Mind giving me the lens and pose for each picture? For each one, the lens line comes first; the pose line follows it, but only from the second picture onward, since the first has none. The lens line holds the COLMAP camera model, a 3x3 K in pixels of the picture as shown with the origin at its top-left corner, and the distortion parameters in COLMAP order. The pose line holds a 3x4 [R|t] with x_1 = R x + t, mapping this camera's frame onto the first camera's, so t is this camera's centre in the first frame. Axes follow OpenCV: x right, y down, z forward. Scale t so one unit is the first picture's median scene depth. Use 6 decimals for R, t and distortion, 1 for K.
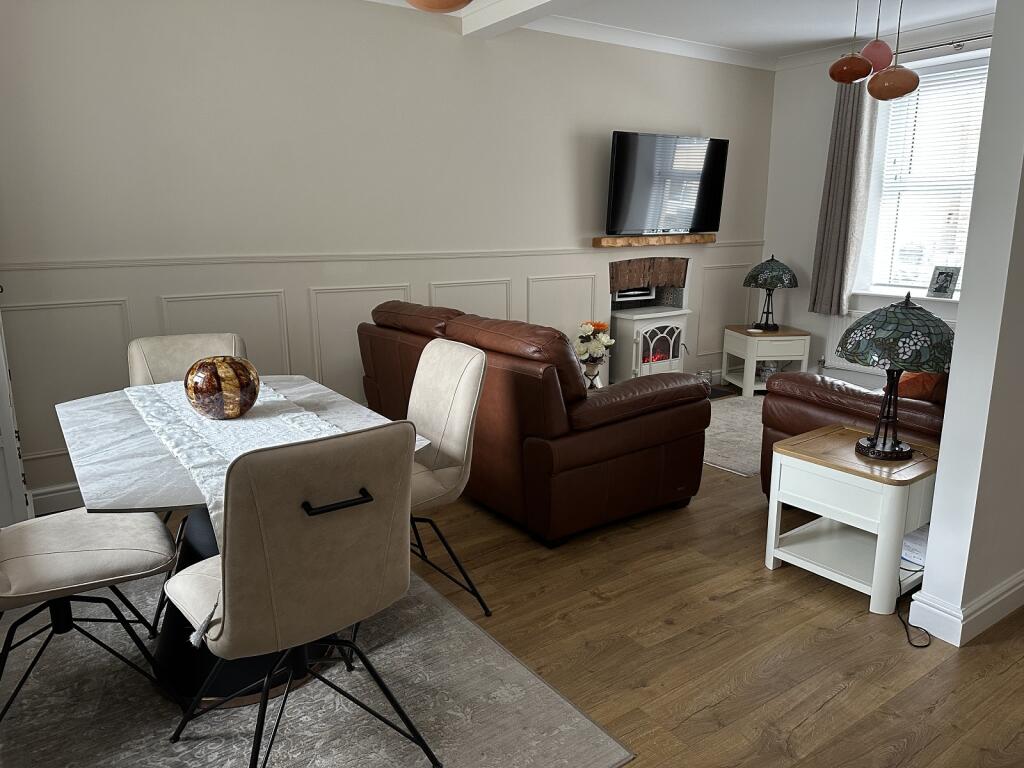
lens RADIAL K [[722.8, 0, 509.7], [0, 722.8, 386.8], [0, 0, 1]] dist [0.135096, -0.206402]
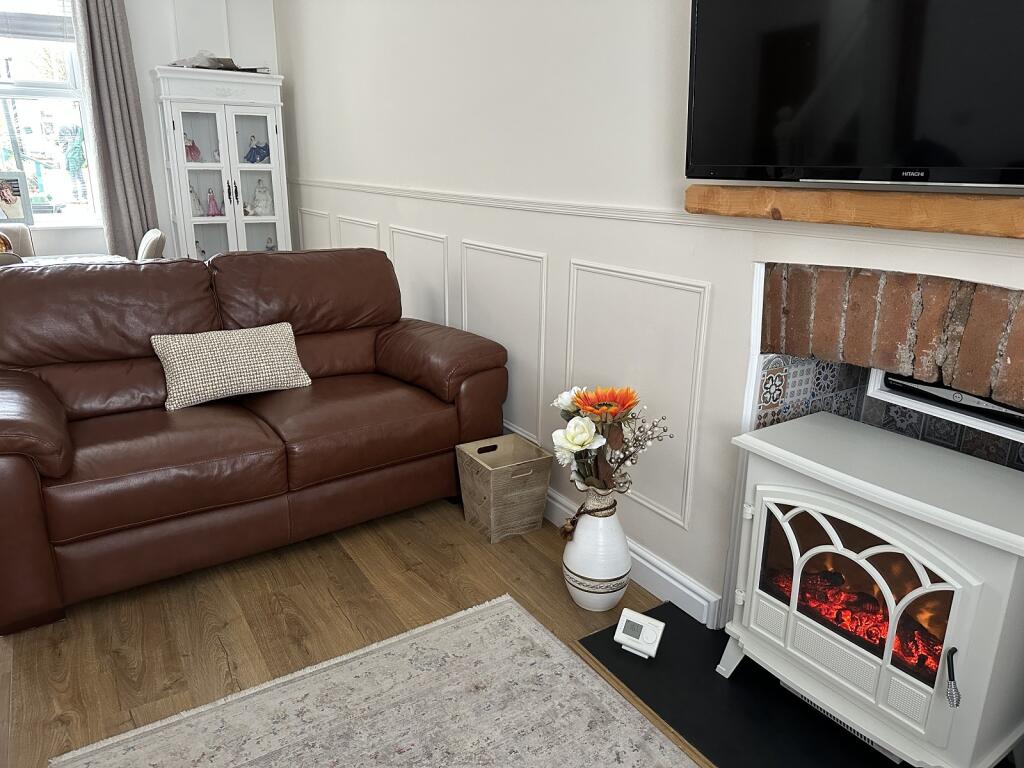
lens RADIAL K [[722.8, 0, 509.7], [0, 722.8, 386.8], [0, 0, 1]] dist [0.135096, -0.206402]
pose [[-0.034491, 0.298924, -0.953653, 0.459848], [-0.236062, 0.924784, 0.298413, -0.181932], [0.971126, 0.235414, 0.038668, 0.840790]]
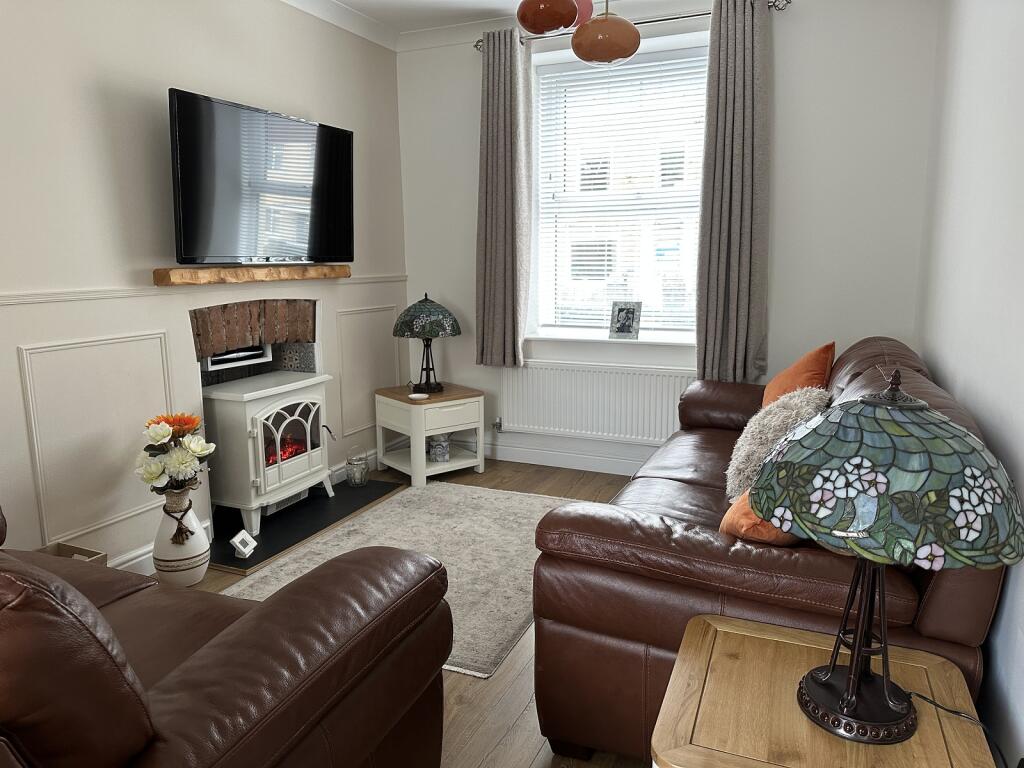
lens RADIAL K [[722.8, 0, 509.7], [0, 722.8, 386.8], [0, 0, 1]] dist [0.135096, -0.206402]
pose [[0.858061, -0.095228, 0.504641, 0.049307], [0.119571, 0.992697, -0.015984, -0.064612], [-0.499434, 0.074056, 0.863181, 0.335882]]
